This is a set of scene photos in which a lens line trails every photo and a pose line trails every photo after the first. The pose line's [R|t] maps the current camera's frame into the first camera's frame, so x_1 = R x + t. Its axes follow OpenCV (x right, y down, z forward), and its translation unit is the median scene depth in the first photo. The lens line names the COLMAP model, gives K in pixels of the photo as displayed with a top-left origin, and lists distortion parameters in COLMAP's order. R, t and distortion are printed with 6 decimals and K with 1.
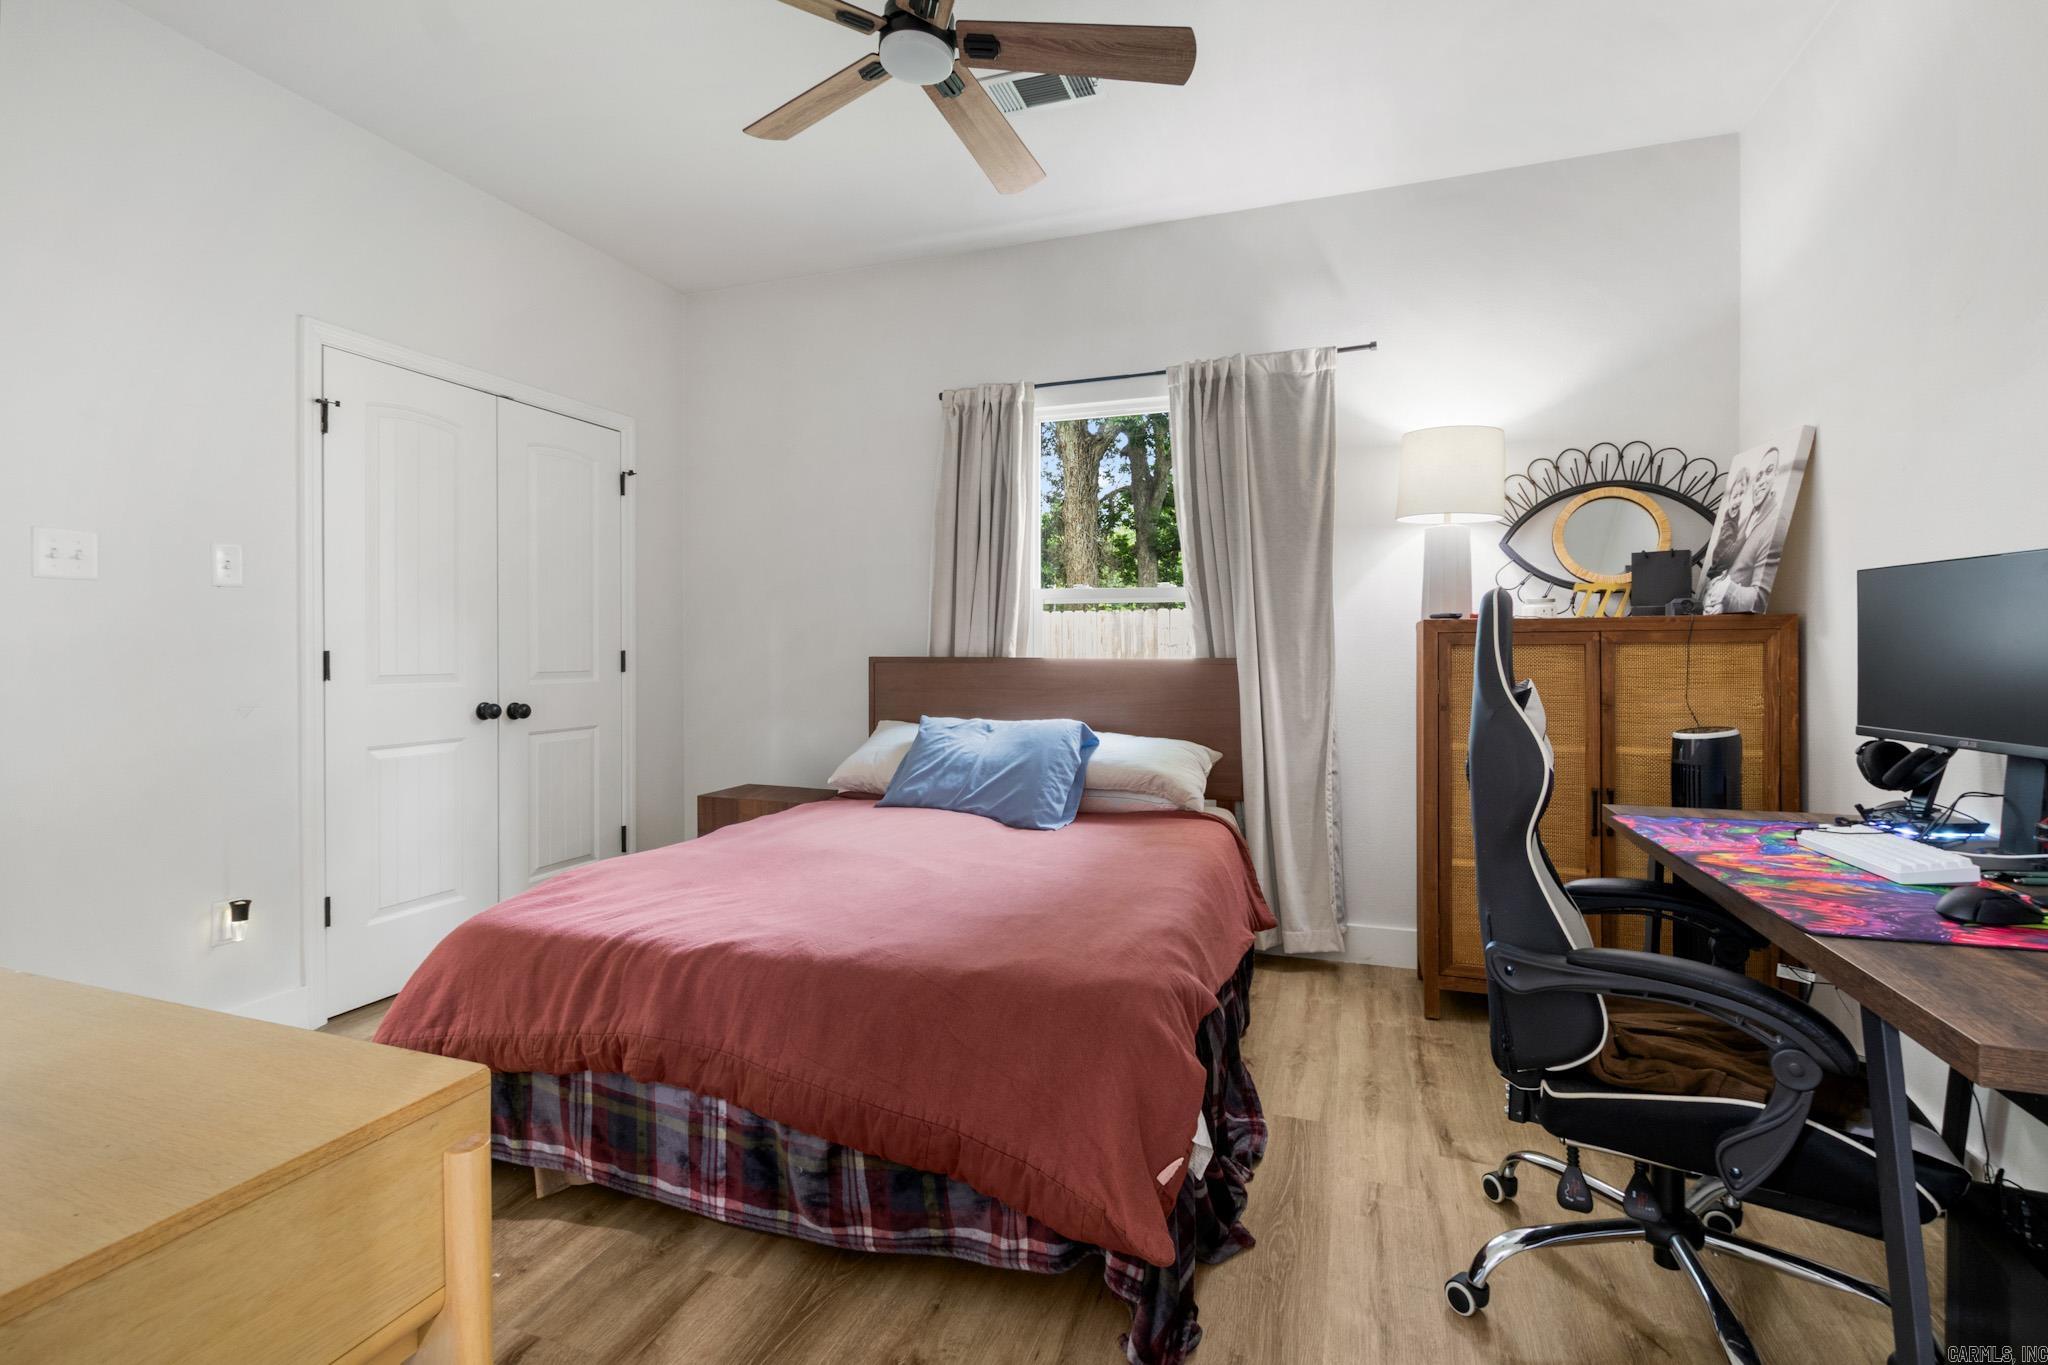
lens RADIAL K [[932.6, 0, 1013.8], [0, 932.6, 667.2], [0, 0, 1]] dist [0.001375, 0.001145]
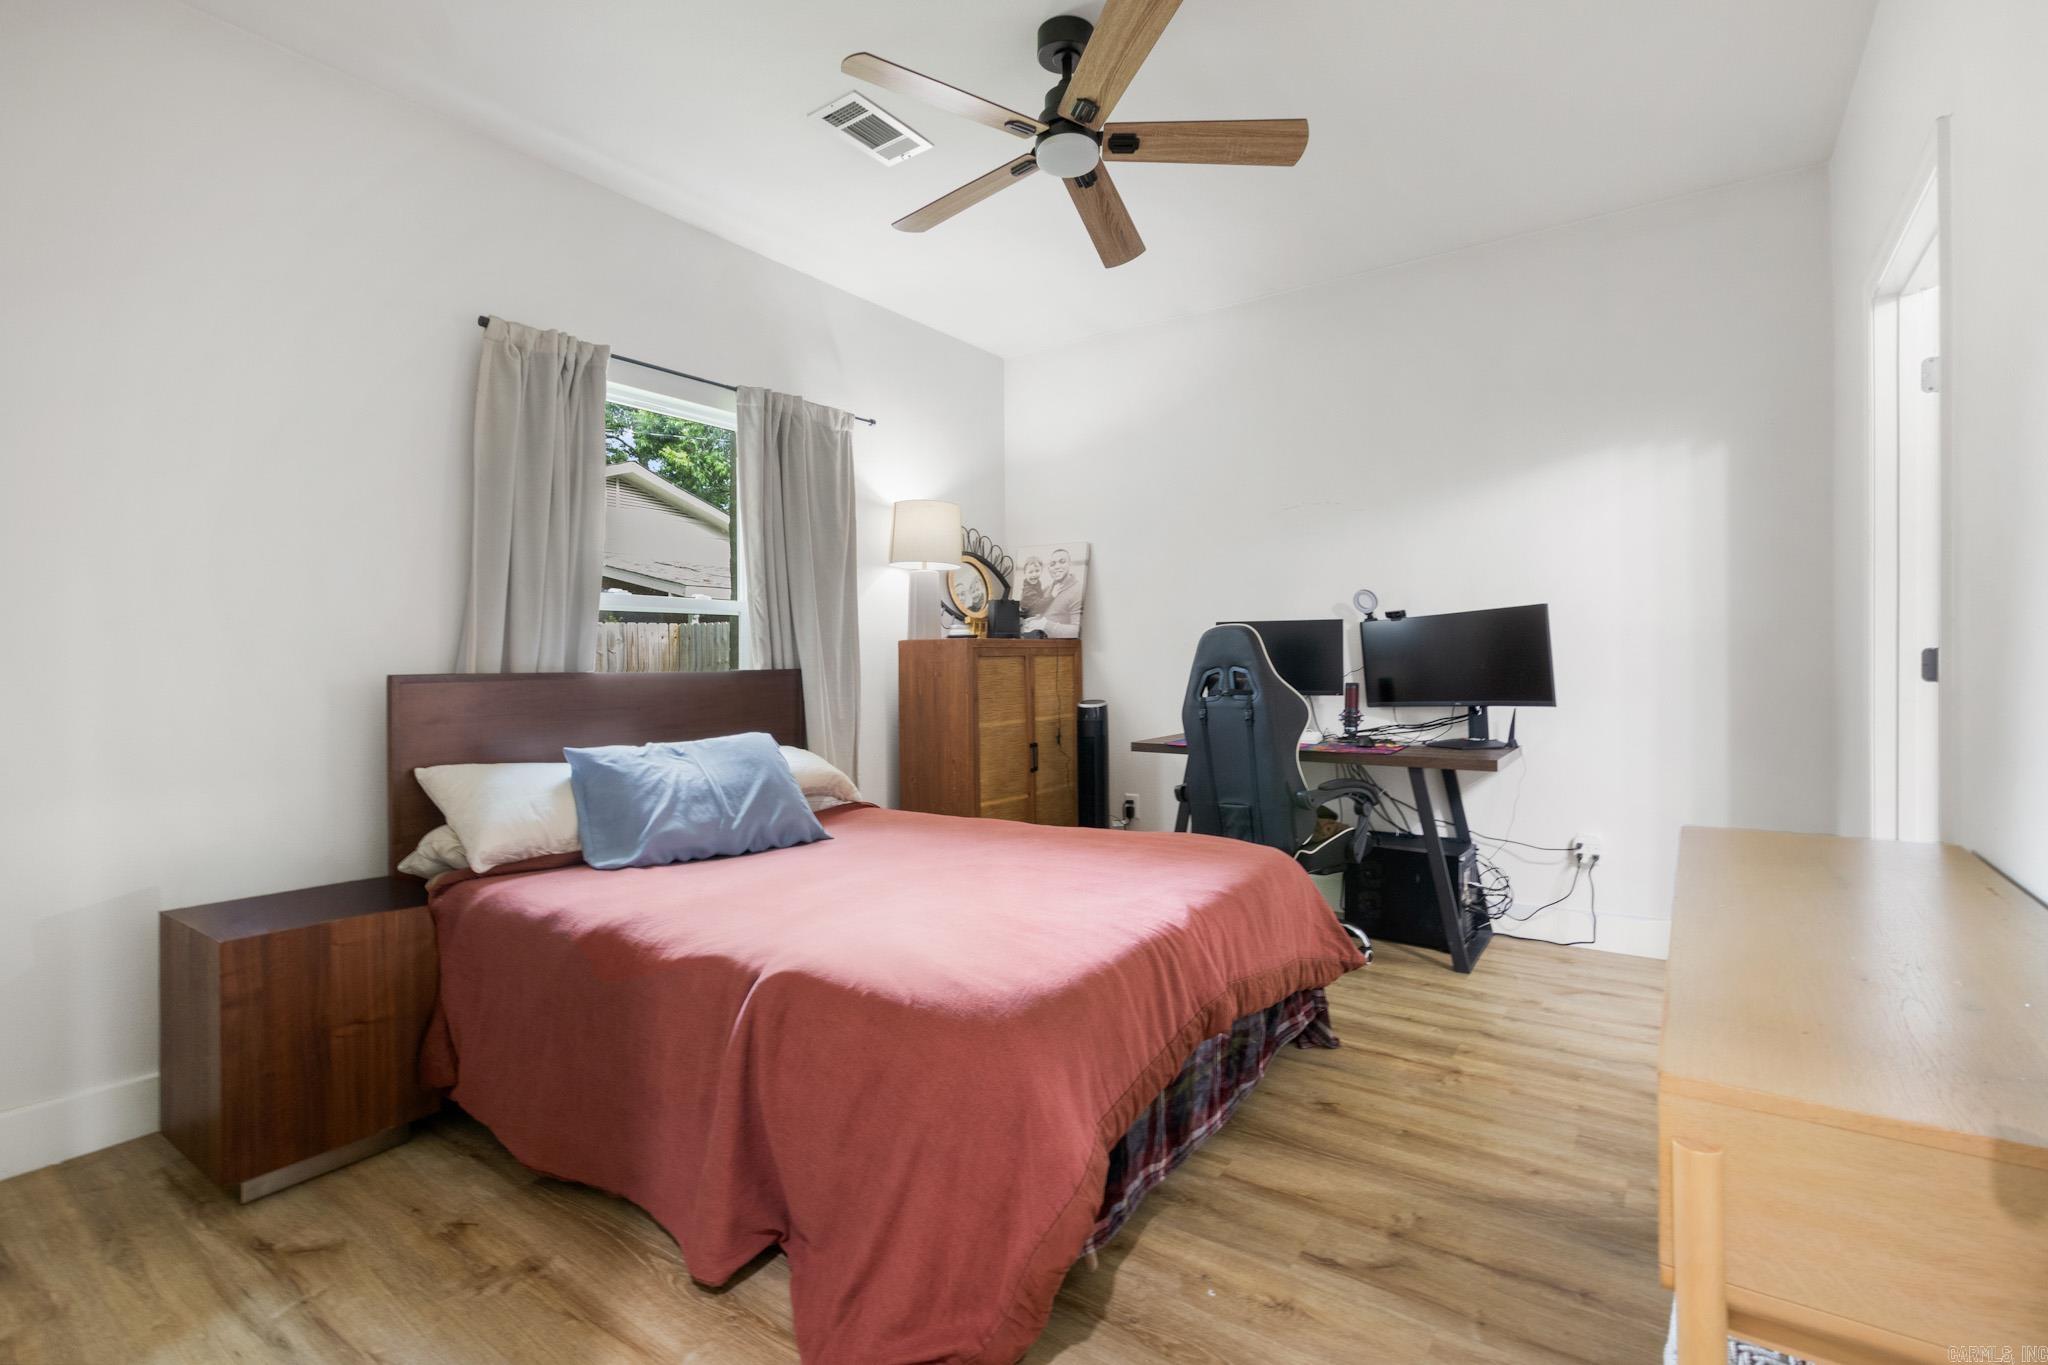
lens RADIAL K [[932.6, 0, 1018.1], [0, 932.6, 668.8], [0, 0, 1]] dist [0.001375, 0.001145]
pose [[0.278938, -0.011355, 0.960242, -0.771777], [0.031311, 0.999506, 0.002724, -0.004765], [-0.959799, 0.029306, 0.279156, 0.451516]]
